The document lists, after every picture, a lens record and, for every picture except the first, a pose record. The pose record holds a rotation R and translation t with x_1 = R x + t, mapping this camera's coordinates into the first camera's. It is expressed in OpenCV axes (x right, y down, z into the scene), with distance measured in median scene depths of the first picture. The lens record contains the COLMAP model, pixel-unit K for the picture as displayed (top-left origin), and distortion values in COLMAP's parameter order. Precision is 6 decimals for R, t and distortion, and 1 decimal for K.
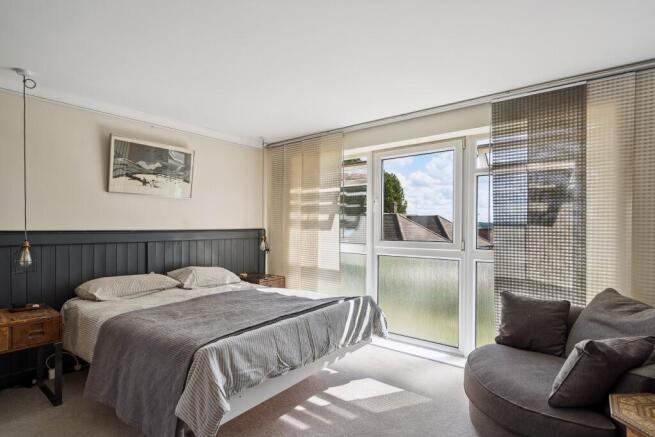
lens RADIAL K [[336.2, 0, 326.7], [0, 336.2, 224.4], [0, 0, 1]] dist [0.004107, 0.000345]
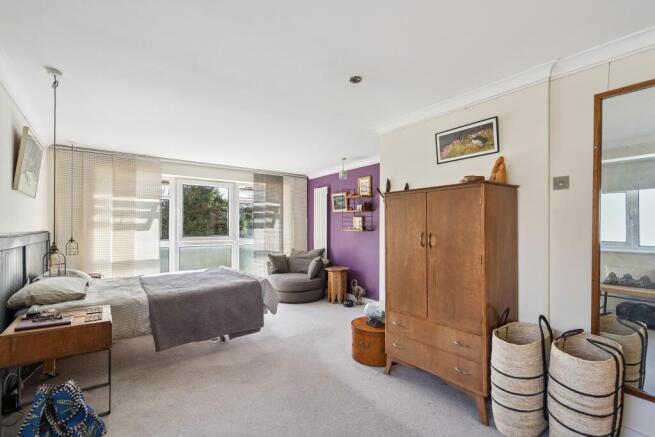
lens RADIAL K [[301.4, 0, 326.8], [0, 301.4, 223.0], [0, 0, 1]] dist [-0.002629, 0.000517]
pose [[0.264969, 0.011139, 0.964193, -0.931597], [-0.008368, 0.999922, -0.009252, -0.008290], [-0.964221, -0.005617, 0.265042, 0.001626]]
